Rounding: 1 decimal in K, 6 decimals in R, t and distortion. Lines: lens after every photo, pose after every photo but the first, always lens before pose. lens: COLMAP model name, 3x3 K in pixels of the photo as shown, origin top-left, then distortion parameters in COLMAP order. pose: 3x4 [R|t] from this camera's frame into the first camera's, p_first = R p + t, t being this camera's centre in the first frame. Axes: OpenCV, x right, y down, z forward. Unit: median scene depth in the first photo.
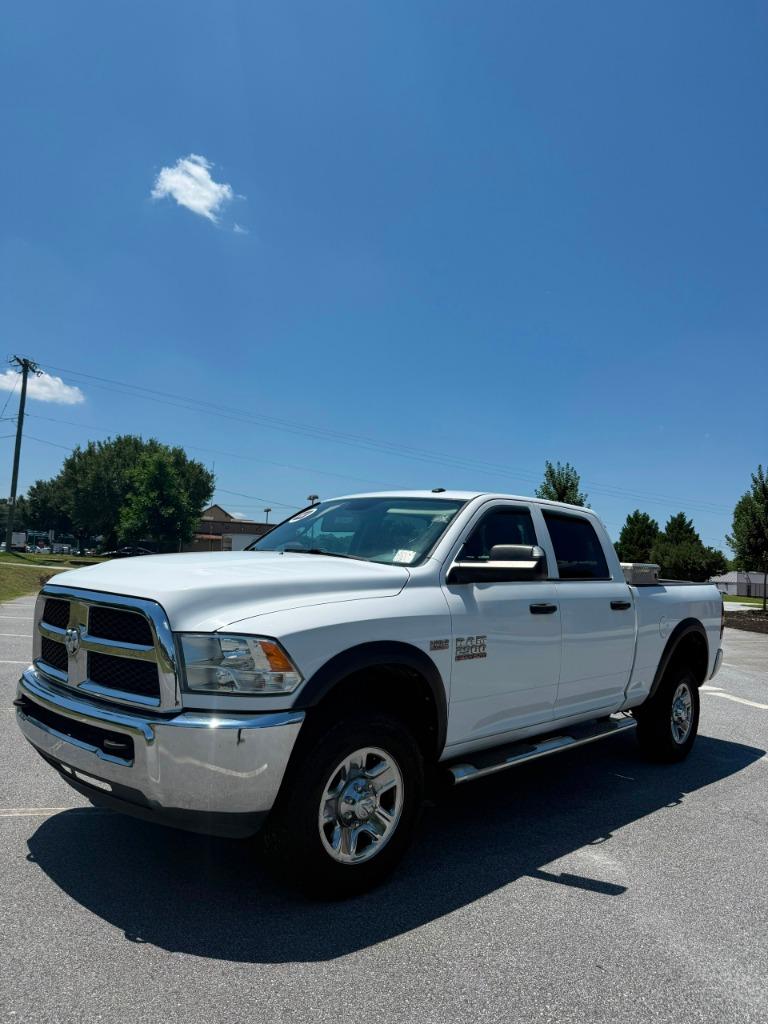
lens RADIAL K [[735.3, 0, 384.0], [0, 735.3, 480.0], [0, 0, 1]] dist [0.013589, -0.000776]
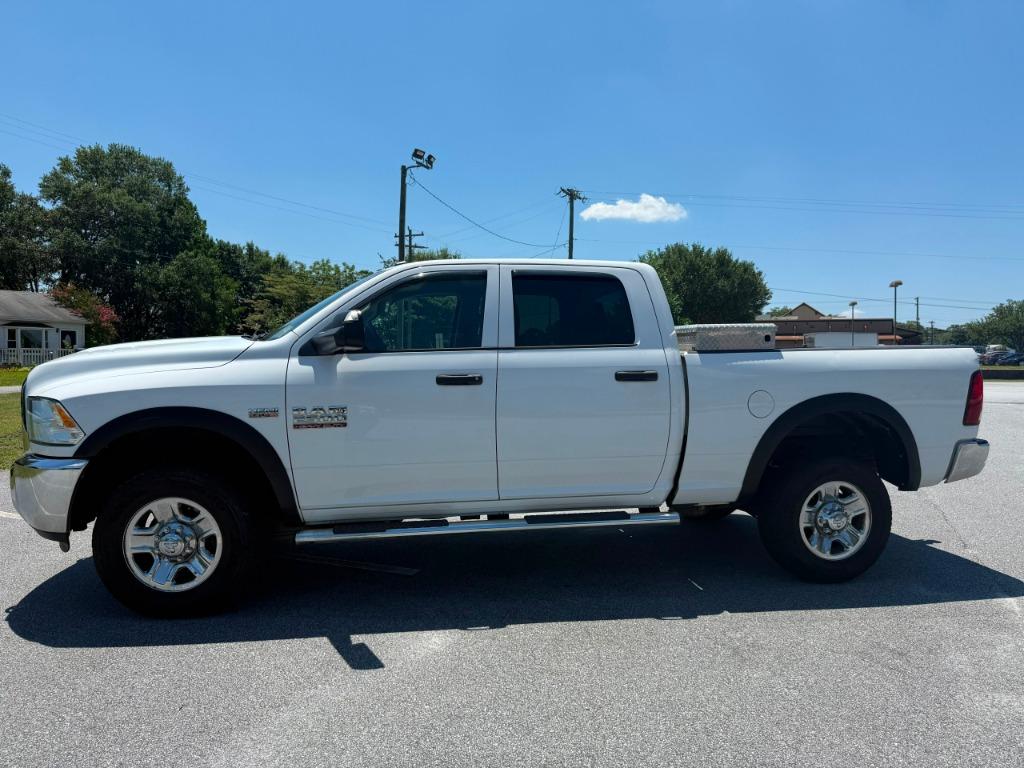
lens RADIAL K [[735.3, 0, 497.8], [0, 735.3, 353.7], [0, 0, 1]] dist [0.013589, -0.000776]
pose [[0.787903, -0.053433, -0.613477, 0.899775], [0.109012, 0.992597, 0.053553, 0.109321], [0.606074, -0.109071, 0.787895, 0.346220]]
